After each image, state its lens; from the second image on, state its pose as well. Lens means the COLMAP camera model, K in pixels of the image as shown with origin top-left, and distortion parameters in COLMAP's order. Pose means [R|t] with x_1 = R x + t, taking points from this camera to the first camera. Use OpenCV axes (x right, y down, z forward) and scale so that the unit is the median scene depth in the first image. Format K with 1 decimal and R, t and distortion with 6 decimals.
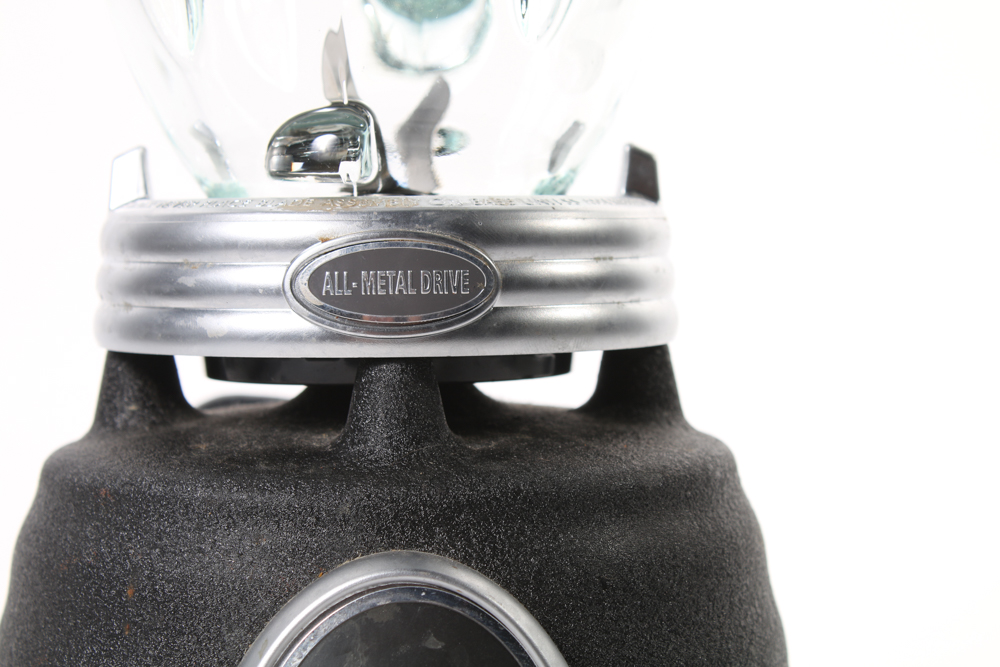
lens RADIAL K [[2365.3, 0, 500.5], [0, 2365.3, 315.6], [0, 0, 1]] dist [0.084691, 0.186276]
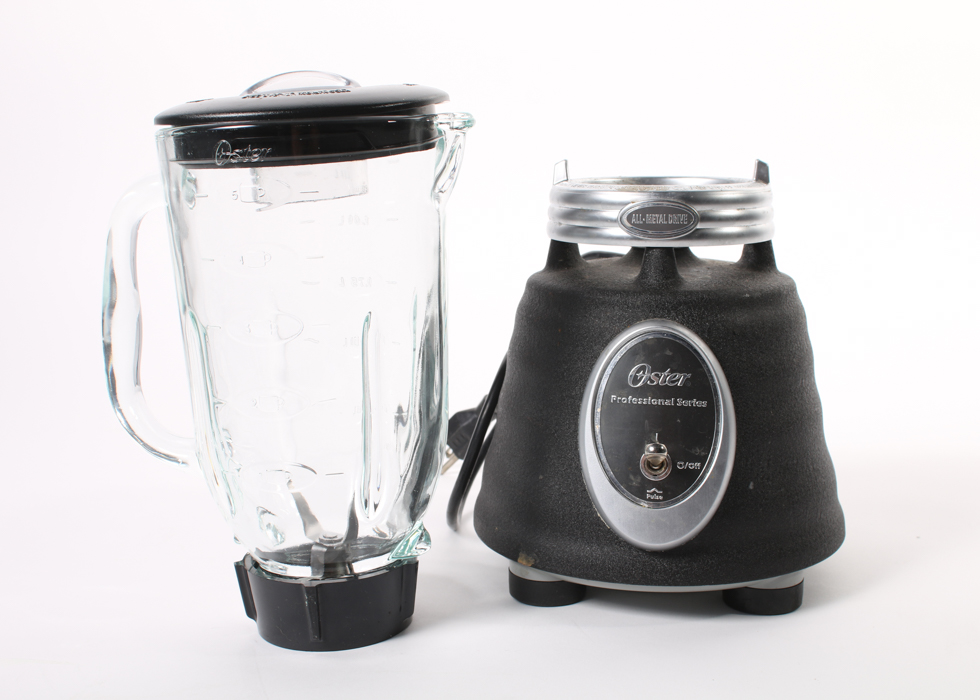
lens RADIAL K [[1332.0, 0, 490.0], [0, 1332.0, 350.0], [0, 0, 1]] dist [-0.039463, -0.021525]
pose [[0.979944, 0.034445, -0.196271, 0.067416], [-0.008475, 0.991260, 0.131649, -0.062693], [0.199091, -0.127345, 0.971672, -0.510766]]
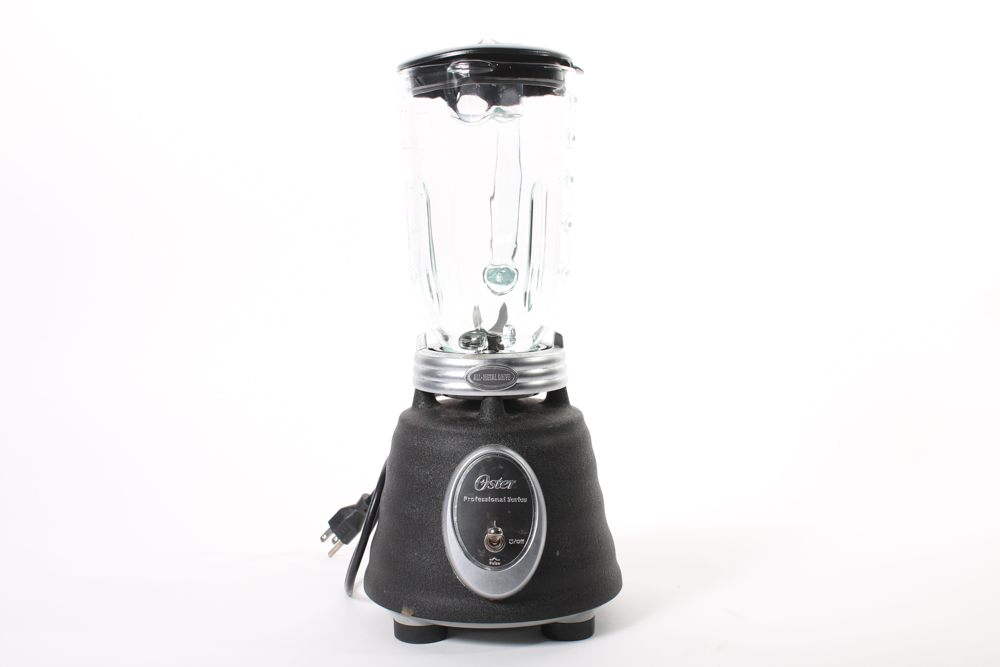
lens RADIAL K [[1411.0, 0, 500.0], [0, 1411.0, 333.5], [0, 0, 1]] dist [-0.022793, -0.007365]
pose [[0.999078, 0.002538, -0.042866, 0.071025], [0.000180, 0.997996, 0.063269, -0.236784], [0.042941, -0.063218, 0.997075, -1.365844]]
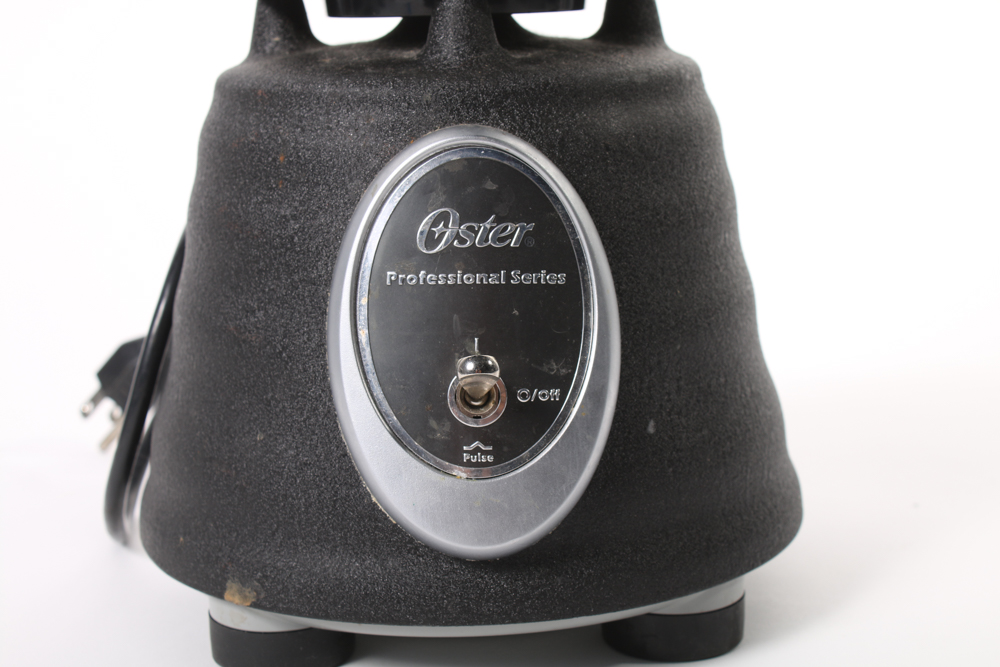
lens RADIAL K [[1811.4, 0, 500.0], [0, 1811.4, 333.5], [0, 0, 1]] dist [0.000415, 0.034983]
pose [[0.999636, -0.012902, -0.023679, 0.002802], [0.016420, 0.987784, 0.154962, 0.051849], [0.021391, -0.155294, 0.987637, -0.110180]]
